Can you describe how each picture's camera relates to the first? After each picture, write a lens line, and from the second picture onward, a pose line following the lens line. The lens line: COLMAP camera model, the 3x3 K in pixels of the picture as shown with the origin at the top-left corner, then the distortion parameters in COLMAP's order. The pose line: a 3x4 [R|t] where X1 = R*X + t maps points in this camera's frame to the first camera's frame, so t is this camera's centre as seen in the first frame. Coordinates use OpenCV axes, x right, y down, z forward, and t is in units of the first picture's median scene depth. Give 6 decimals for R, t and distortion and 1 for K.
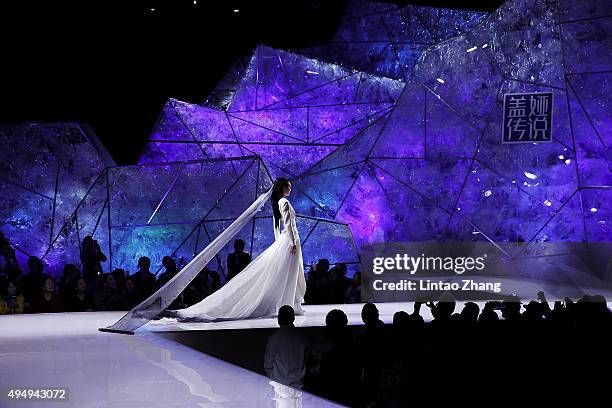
lens RADIAL K [[1370.4, 0, 295.0], [0, 1370.4, 222.2], [0, 0, 1]] dist [0.296538, 0.168244]
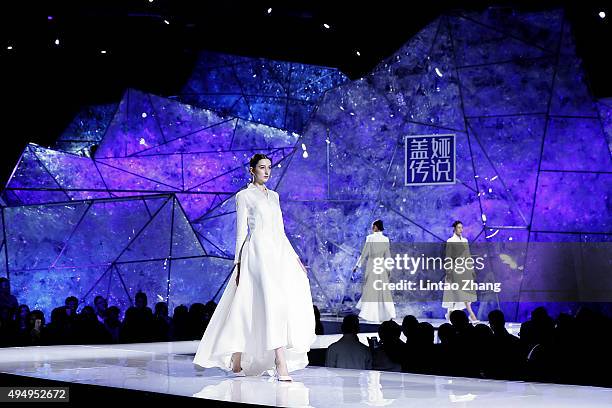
lens RADIAL K [[1370.4, 0, 295.0], [0, 1370.4, 222.2], [0, 0, 1]] dist [0.296538, 0.168244]
pose [[0.967914, -0.000352, 0.251281, -0.156223], [0.019570, 0.997067, -0.073984, 0.036577], [-0.250518, 0.076527, 0.965082, 0.058069]]
